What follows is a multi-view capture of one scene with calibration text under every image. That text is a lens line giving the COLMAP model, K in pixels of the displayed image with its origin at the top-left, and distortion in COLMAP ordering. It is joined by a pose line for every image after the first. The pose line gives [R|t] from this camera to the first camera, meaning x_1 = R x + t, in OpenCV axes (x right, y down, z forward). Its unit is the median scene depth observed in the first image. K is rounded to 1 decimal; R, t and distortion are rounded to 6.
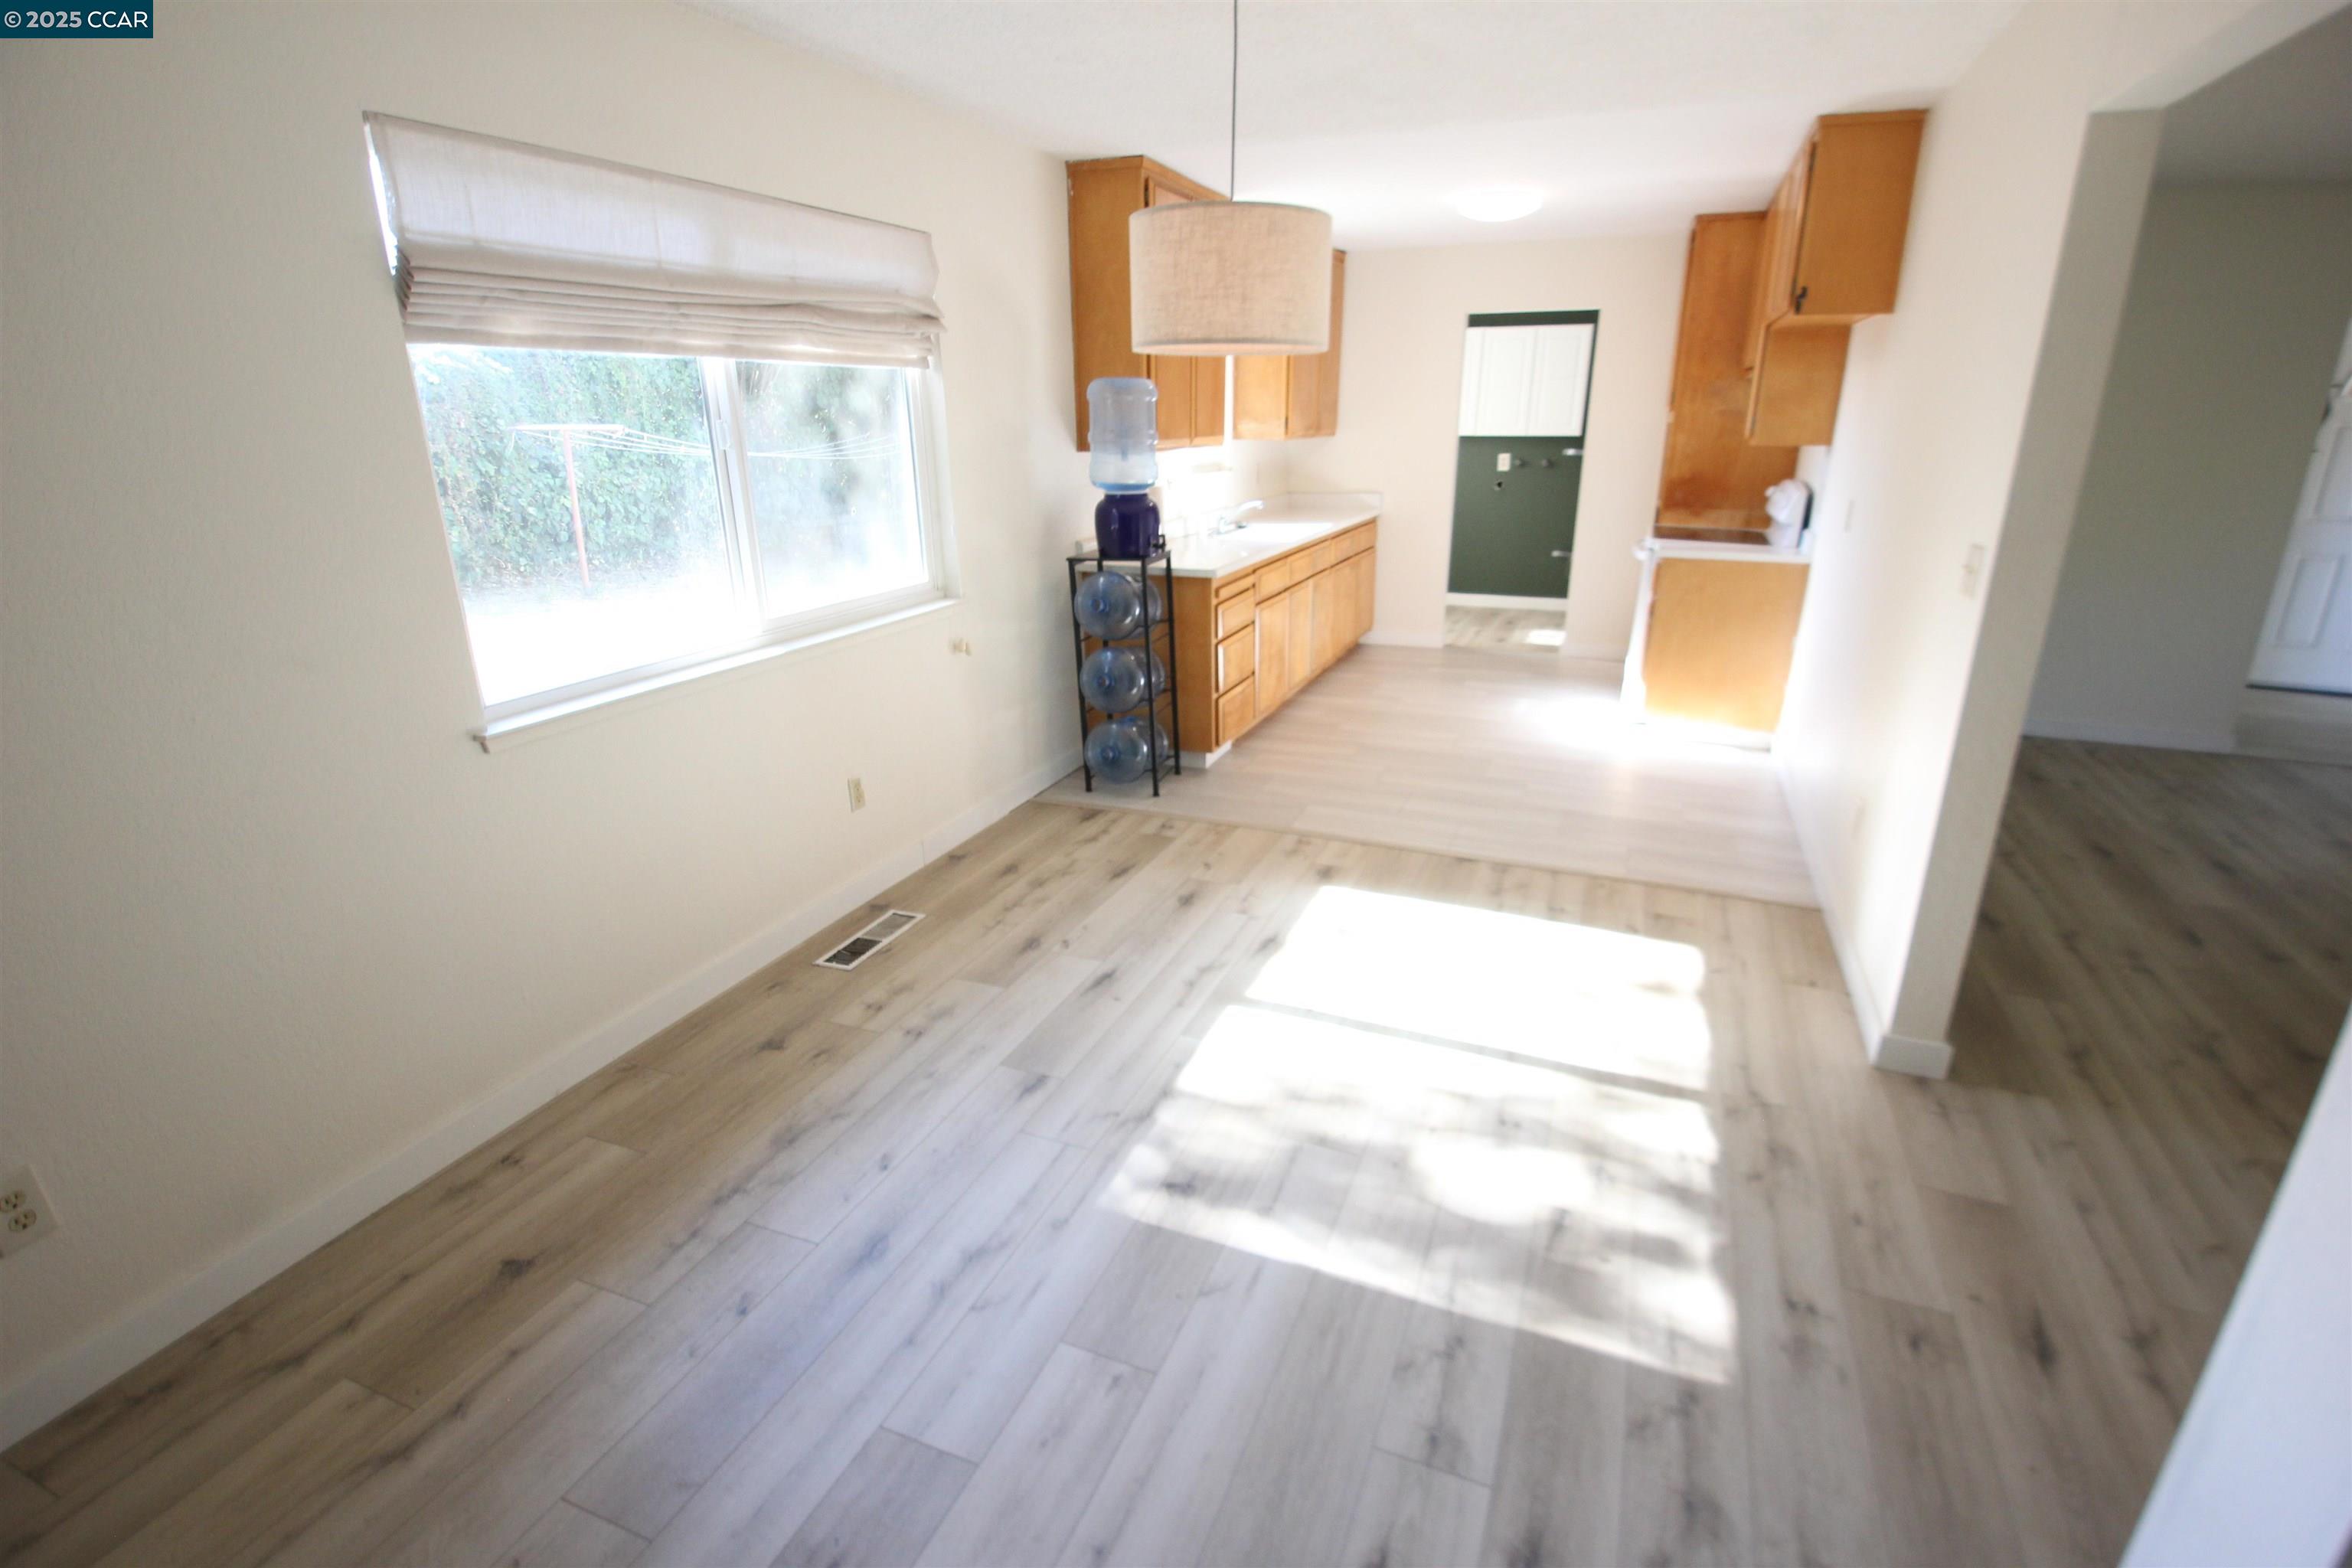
lens RADIAL K [[1083.9, 0, 1200.8], [0, 1083.9, 789.1], [0, 0, 1]] dist [0.015489, -0.000257]
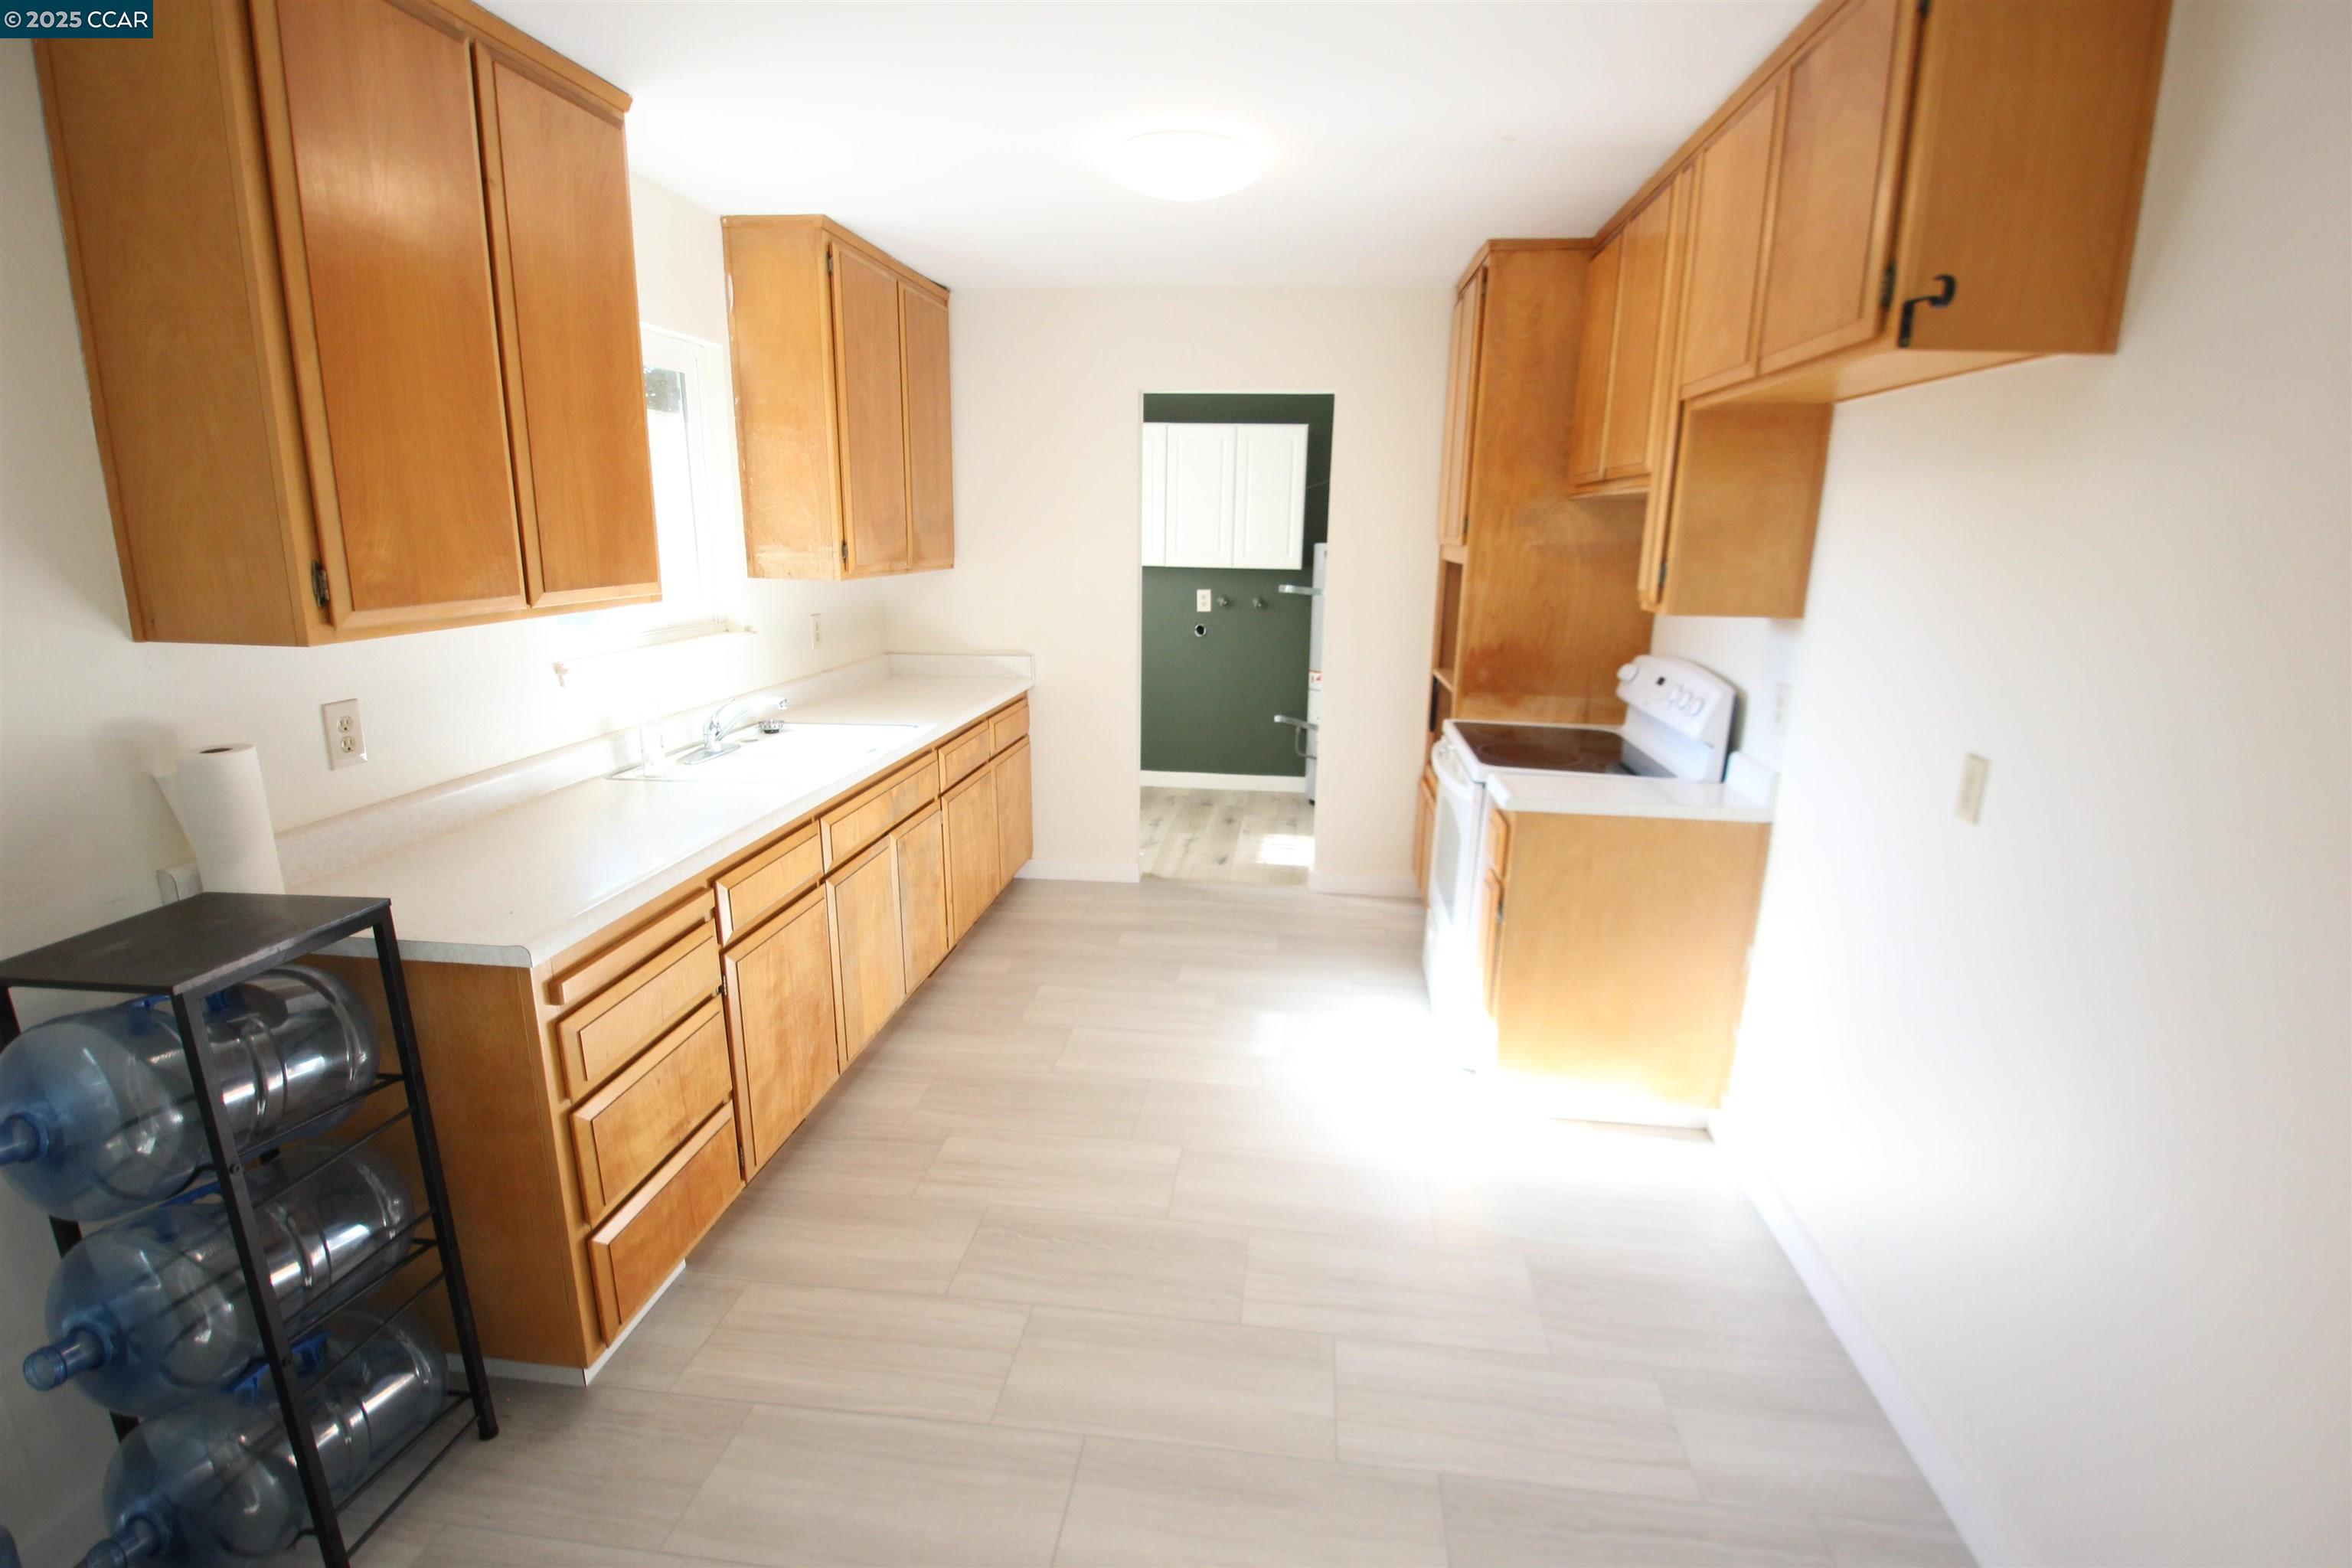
lens RADIAL K [[1083.9, 0, 1200.8], [0, 1083.9, 789.1], [0, 0, 1]] dist [0.015489, -0.000257]
pose [[0.963255, -0.045745, 0.264663, 0.094399], [0.070860, 0.993760, -0.086136, -0.138345], [-0.259072, 0.101725, 0.960486, 0.381081]]
